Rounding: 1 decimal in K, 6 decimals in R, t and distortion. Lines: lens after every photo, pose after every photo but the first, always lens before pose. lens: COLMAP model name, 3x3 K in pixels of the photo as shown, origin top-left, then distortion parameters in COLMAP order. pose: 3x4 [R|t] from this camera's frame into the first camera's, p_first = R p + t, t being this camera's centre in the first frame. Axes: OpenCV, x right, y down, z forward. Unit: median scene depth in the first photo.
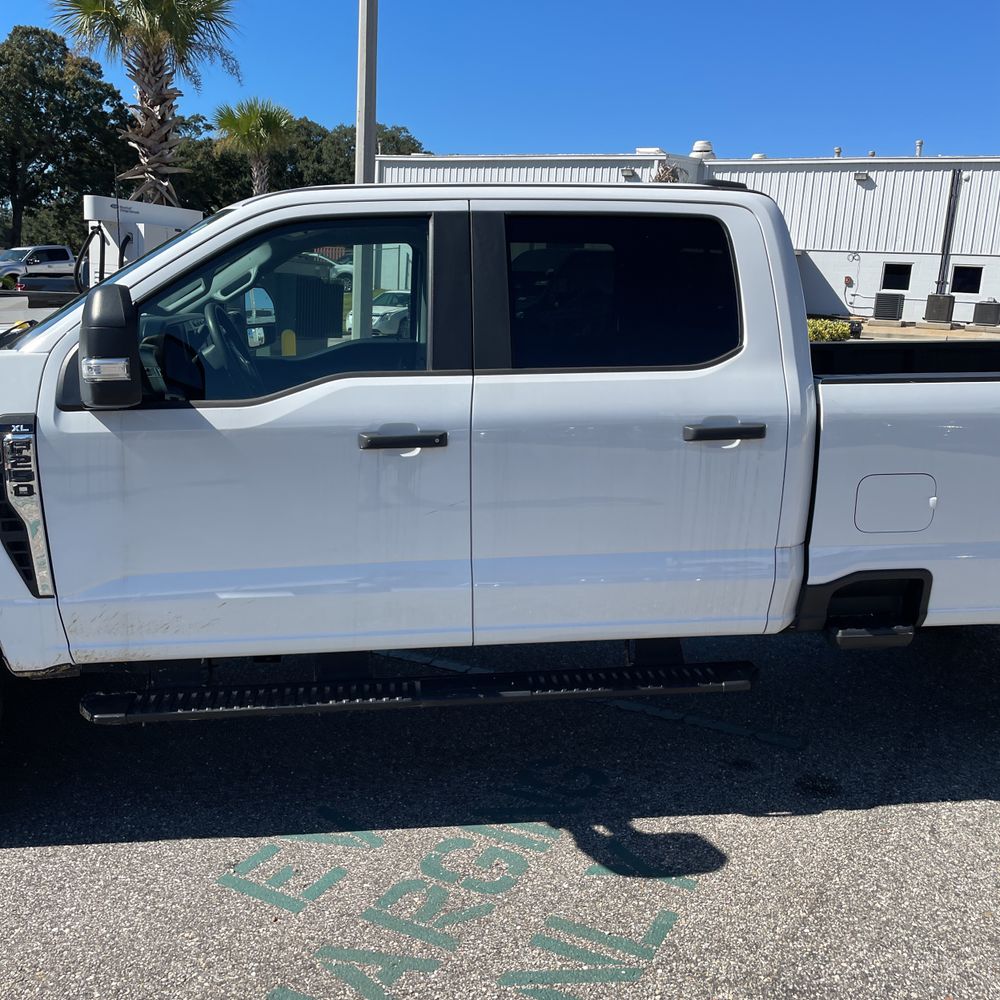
lens RADIAL K [[1019.6, 0, 500.3], [0, 1019.6, 492.6], [0, 0, 1]] dist [0.102005, -0.136392]
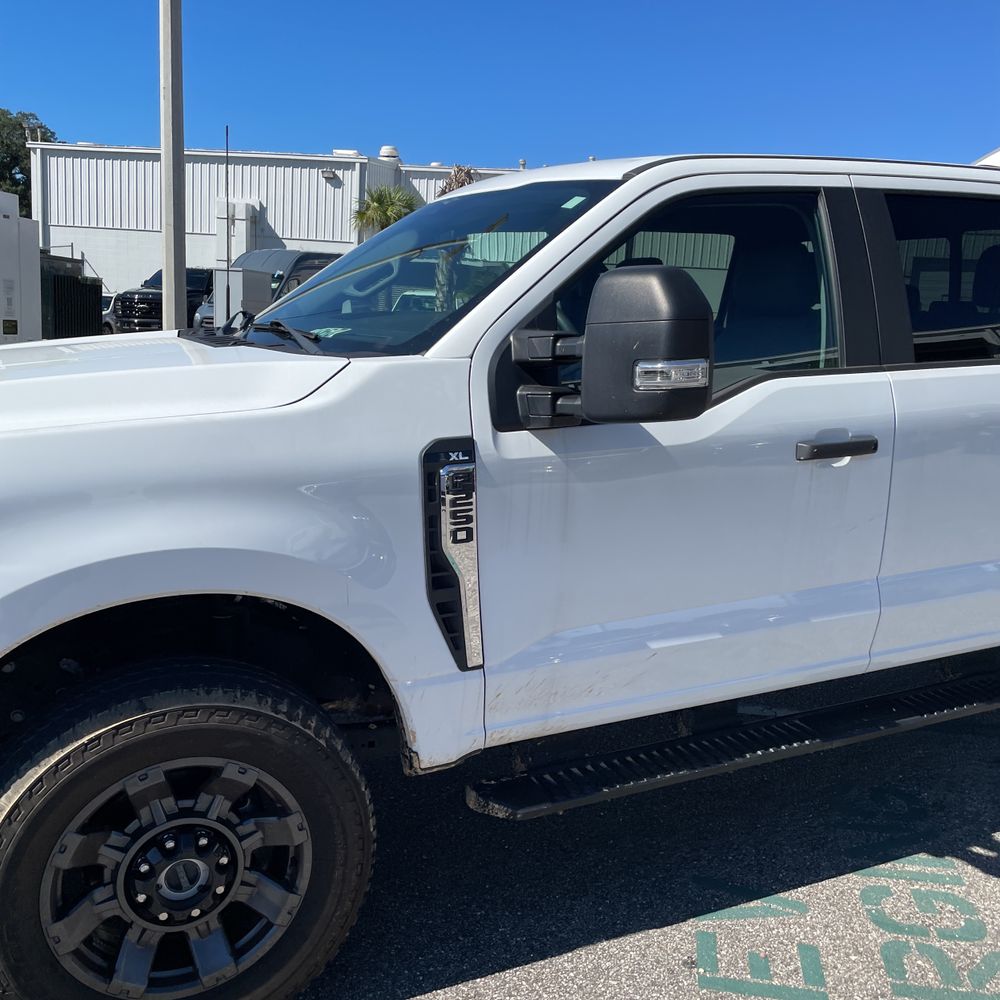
lens RADIAL K [[1017.7, 0, 476.7], [0, 1017.7, 515.8], [0, 0, 1]] dist [0.104118, -0.140655]
pose [[0.948920, -0.065963, 0.308545, -0.146995], [0.061056, 0.997807, 0.025546, -0.007712], [-0.309554, -0.005402, 0.950867, 0.057336]]
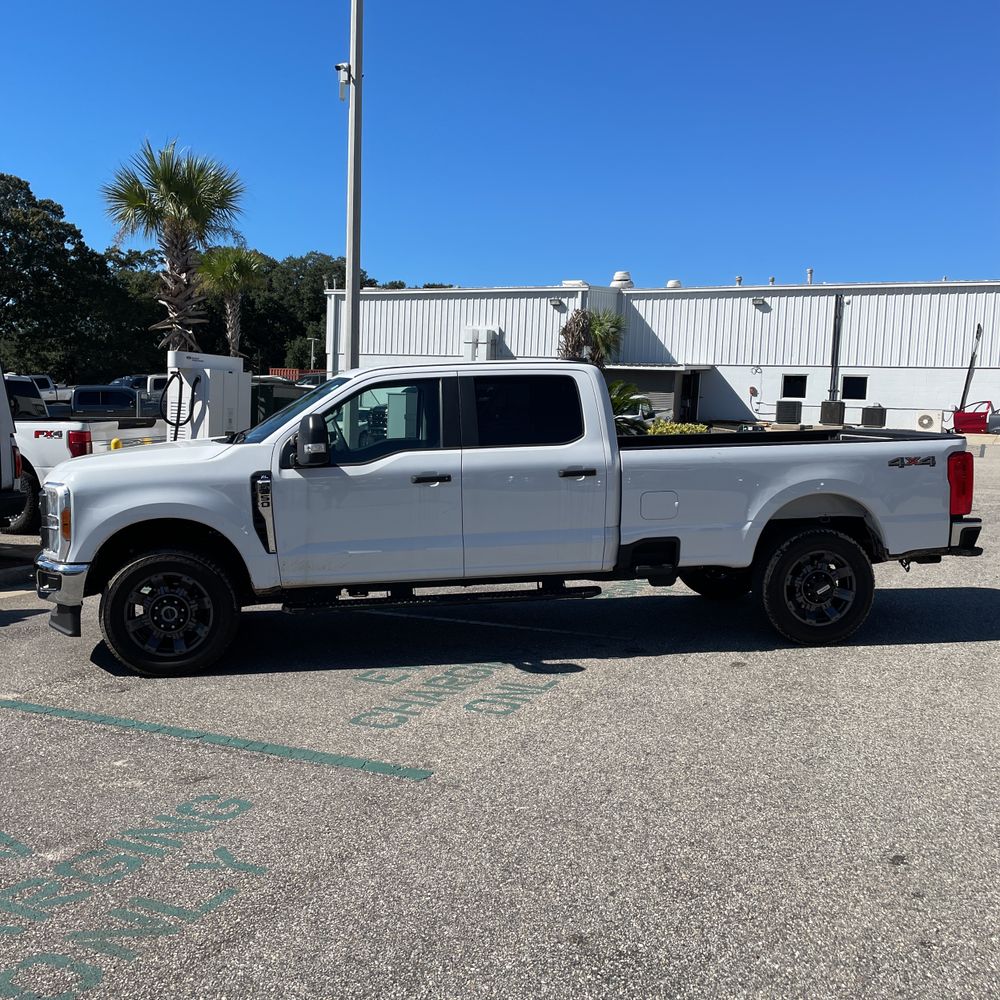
lens RADIAL K [[1034.8, 0, 472.6], [0, 1034.8, 498.2], [0, 0, 1]] dist [0.103742, -0.175759]
pose [[0.999249, -0.026177, 0.028580, -0.015572], [0.029003, 0.994215, -0.103414, 0.049755], [-0.025707, 0.104165, 0.994228, -0.271651]]
